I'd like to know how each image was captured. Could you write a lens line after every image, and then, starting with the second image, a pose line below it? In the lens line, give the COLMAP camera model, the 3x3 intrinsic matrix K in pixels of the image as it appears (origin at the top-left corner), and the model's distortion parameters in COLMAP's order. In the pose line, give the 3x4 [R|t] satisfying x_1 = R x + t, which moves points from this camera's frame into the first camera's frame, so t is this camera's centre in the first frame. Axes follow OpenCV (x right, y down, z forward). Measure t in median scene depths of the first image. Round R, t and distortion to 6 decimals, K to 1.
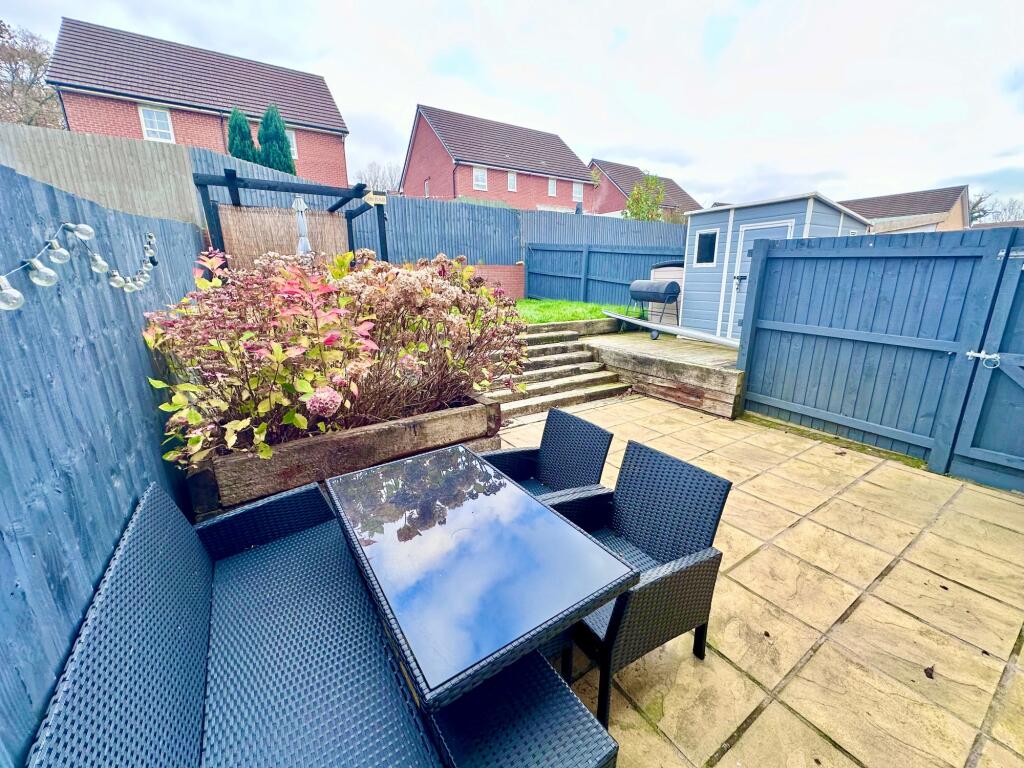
lens RADIAL K [[413.6, 0, 512.0], [0, 413.6, 384.0], [0, 0, 1]] dist [-0.008390, 0.000189]
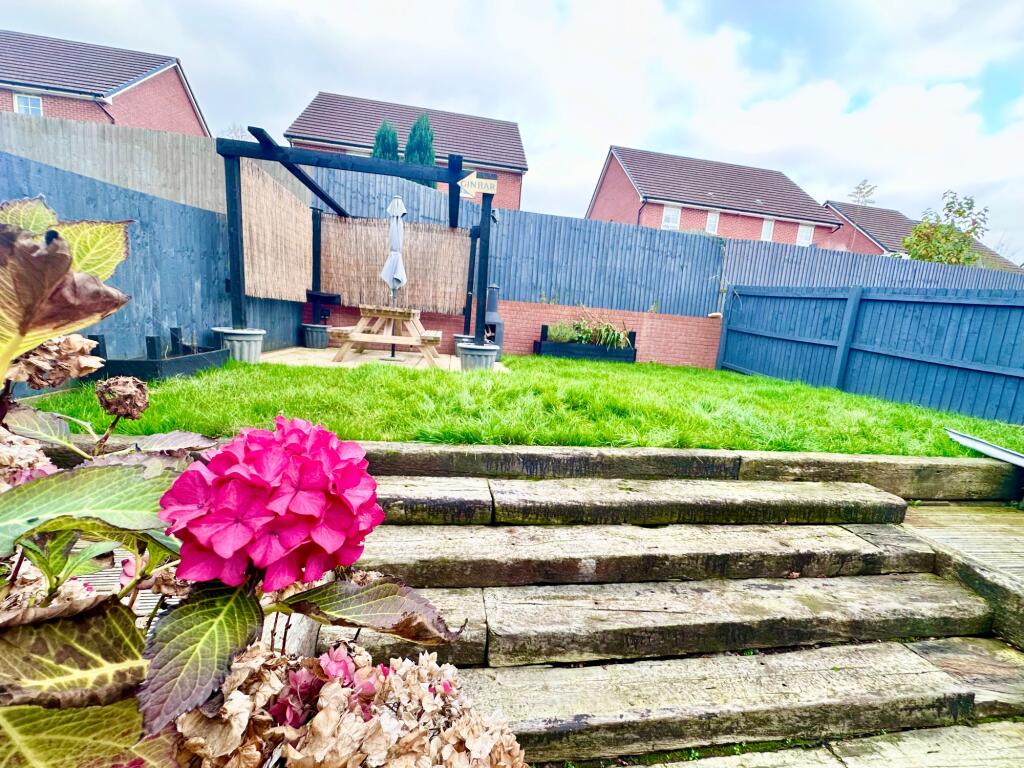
lens RADIAL K [[413.6, 0, 512.0], [0, 413.6, 384.0], [0, 0, 1]] dist [-0.008390, 0.000189]
pose [[0.912917, 0.133022, -0.385860, -0.008296], [-0.180227, 0.979619, -0.088689, -0.068337], [0.366198, 0.150508, 0.918284, 0.295182]]
